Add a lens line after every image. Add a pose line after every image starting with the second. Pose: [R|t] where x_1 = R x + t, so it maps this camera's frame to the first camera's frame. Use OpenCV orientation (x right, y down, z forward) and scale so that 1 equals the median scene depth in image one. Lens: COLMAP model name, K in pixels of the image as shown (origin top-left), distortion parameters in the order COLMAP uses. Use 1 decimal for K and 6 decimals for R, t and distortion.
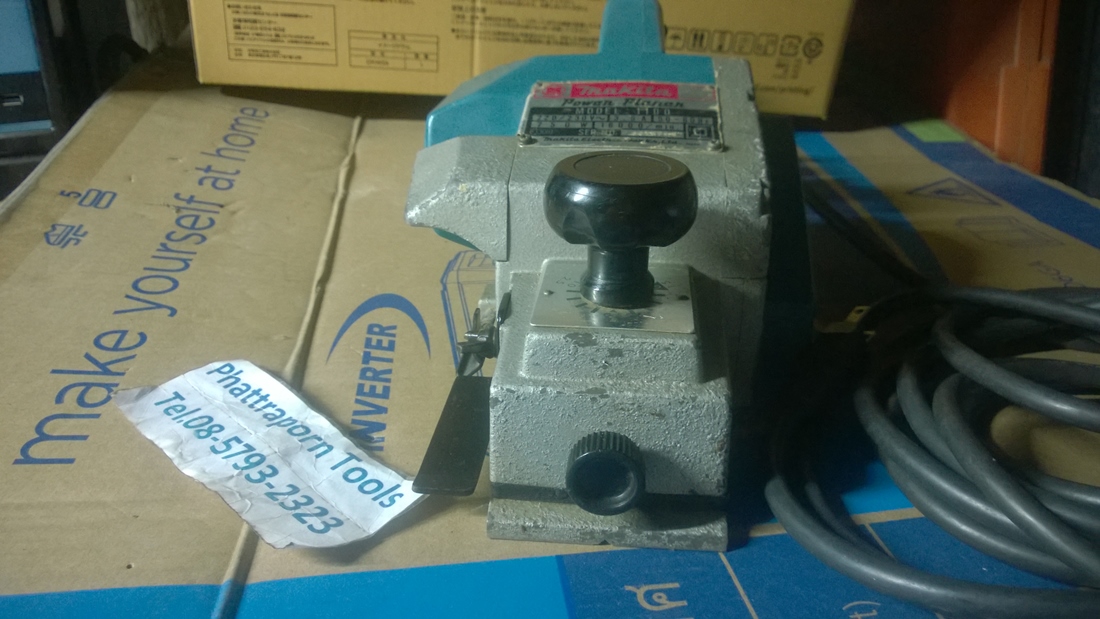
lens RADIAL K [[781.9, 0, 574.9], [0, 781.9, 311.1], [0, 0, 1]] dist [0.006370, -0.048766]
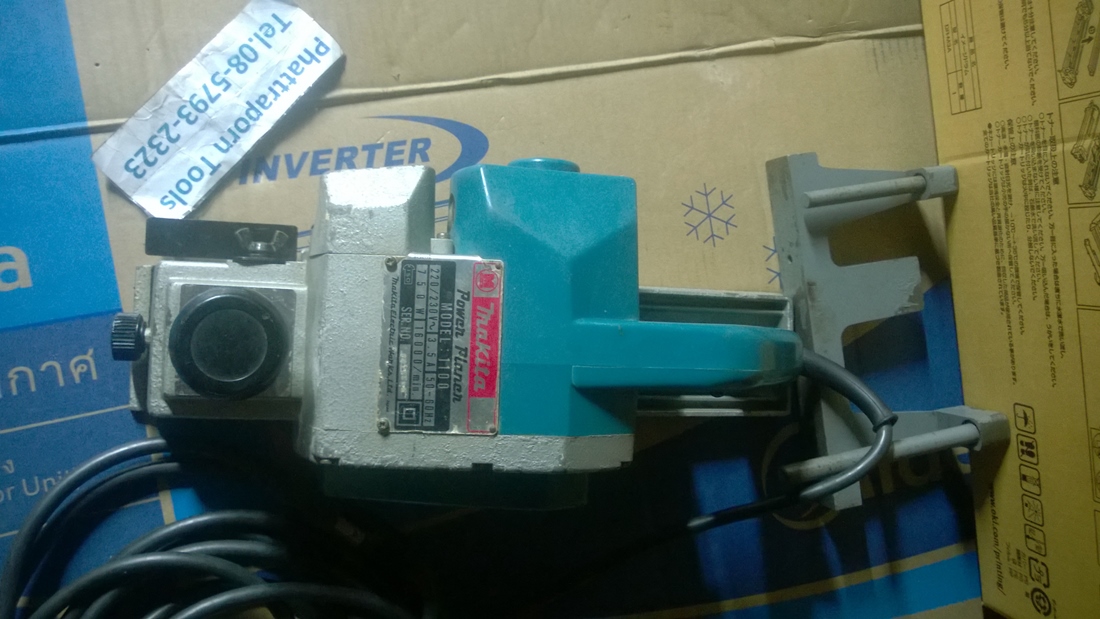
lens RADIAL K [[781.9, 0, 574.9], [0, 781.9, 311.1], [0, 0, 1]] dist [0.006370, -0.048766]
pose [[0.043785, 0.998904, -0.016561, 0.020305], [-0.723367, 0.043132, 0.689116, -0.601964], [0.689074, -0.018194, 0.724462, 0.173370]]
